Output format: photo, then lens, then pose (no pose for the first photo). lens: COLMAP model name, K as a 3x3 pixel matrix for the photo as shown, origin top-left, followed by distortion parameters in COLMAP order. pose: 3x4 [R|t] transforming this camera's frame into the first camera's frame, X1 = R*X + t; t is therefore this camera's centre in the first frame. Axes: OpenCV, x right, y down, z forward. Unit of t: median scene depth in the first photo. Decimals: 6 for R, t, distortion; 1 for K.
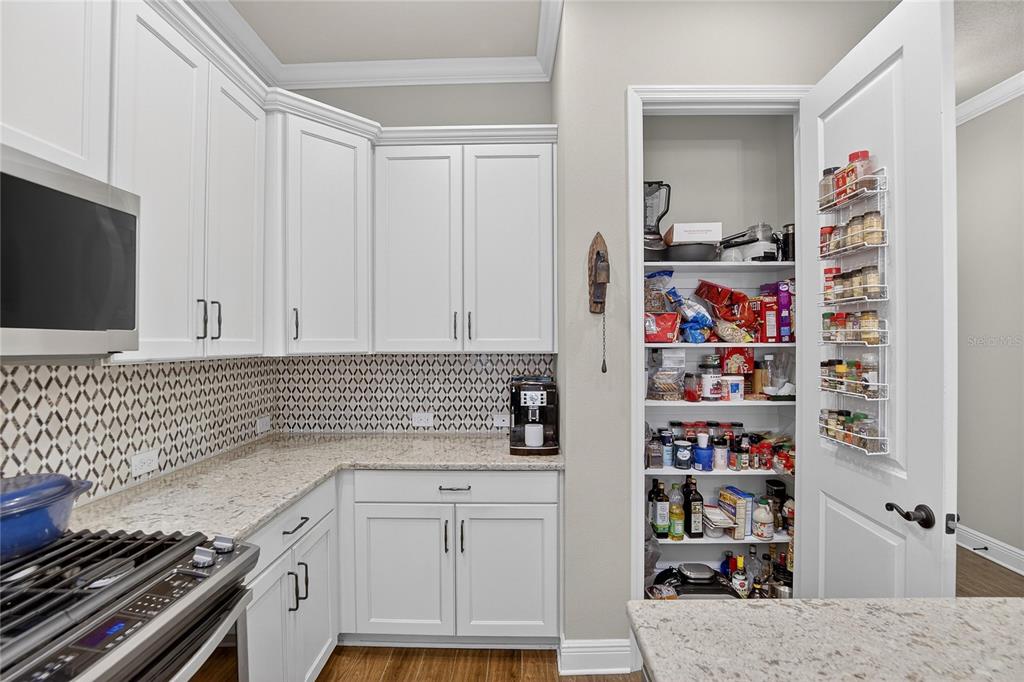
lens RADIAL K [[462.1, 0, 510.4], [0, 462.1, 342.5], [0, 0, 1]] dist [-0.027082, 0.003398]
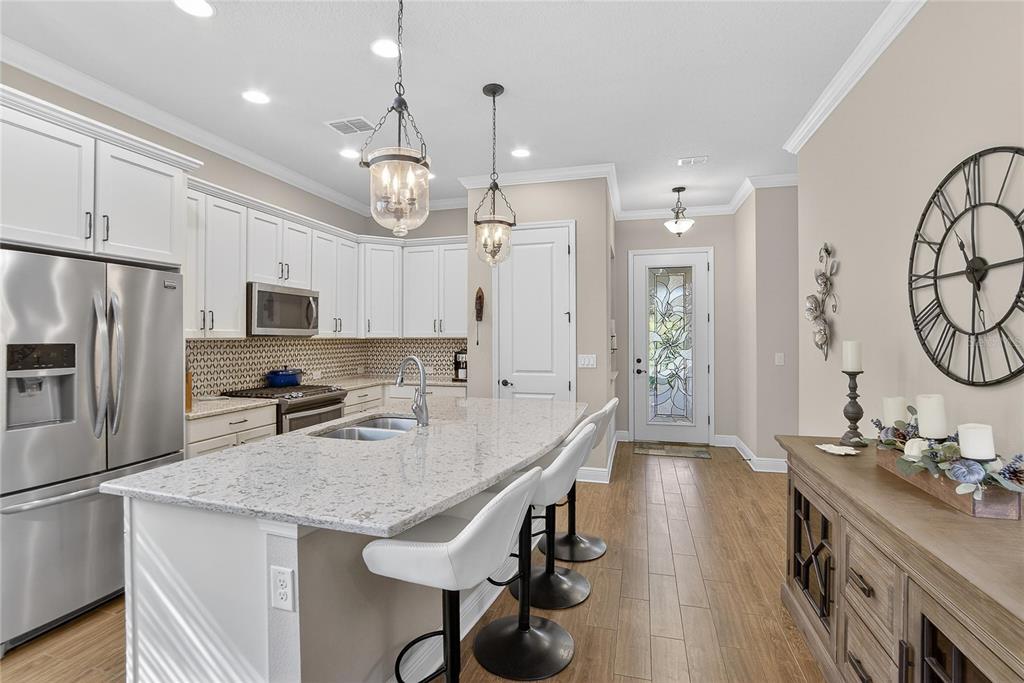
lens RADIAL K [[462.1, 0, 505.8], [0, 462.1, 334.9], [0, 0, 1]] dist [-0.027082, 0.003398]
pose [[0.967864, 0.001302, -0.251470, 1.061747], [-0.002853, 0.999979, -0.005801, 0.025798], [0.251457, 0.006332, 0.967848, -1.492541]]
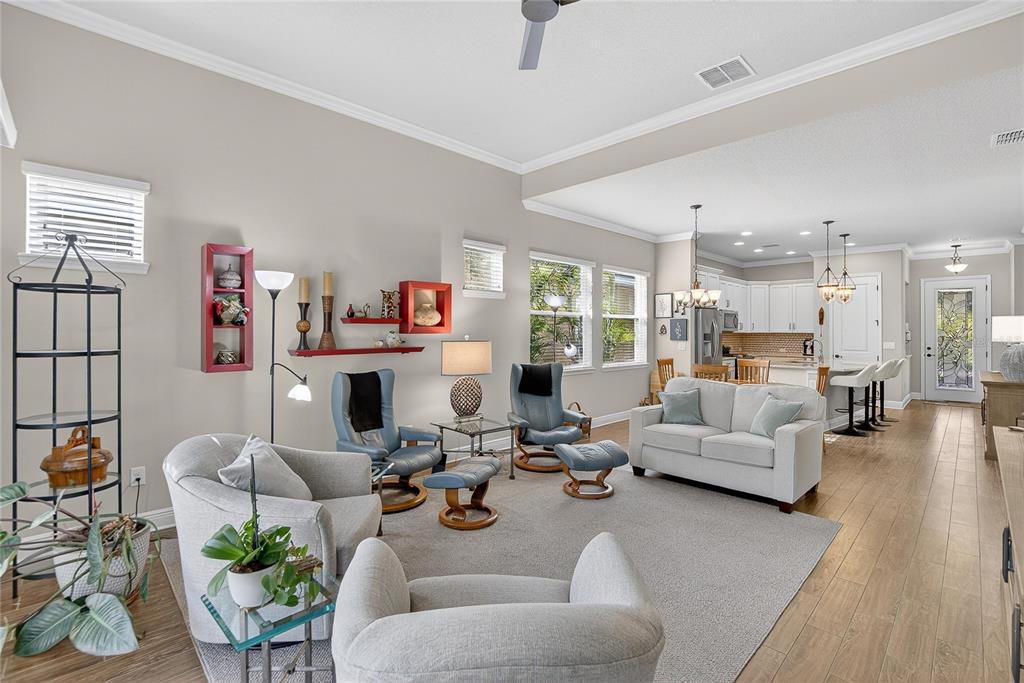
lens RADIAL K [[462.1, 0, 514.1], [0, 462.1, 327.3], [0, 0, 1]] dist [-0.027082, 0.003398]
pose [[0.722731, 0.000865, -0.691129, 1.317057], [-0.010218, 0.999903, -0.009433, 0.046786], [0.691054, 0.013880, 0.722670, -5.237420]]
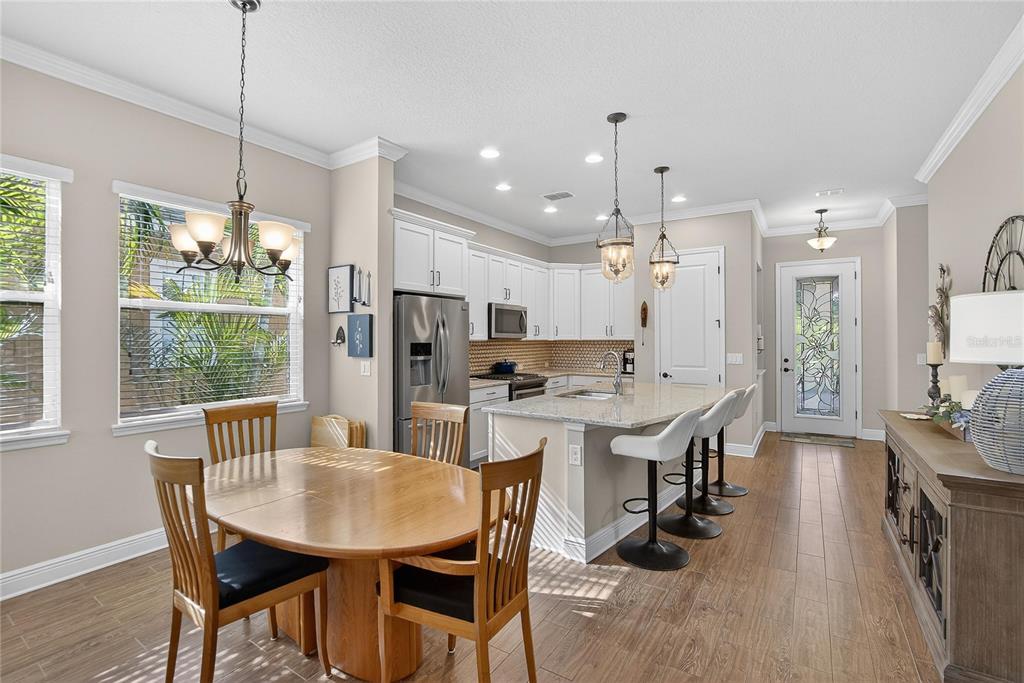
lens RADIAL K [[462.1, 0, 510.9], [0, 462.1, 334.6], [0, 0, 1]] dist [-0.027082, 0.003398]
pose [[0.853893, -0.002039, -0.520445, 1.187699], [-0.003842, 0.999940, -0.010221, 0.026070], [0.520435, 0.010727, 0.853834, -2.429915]]
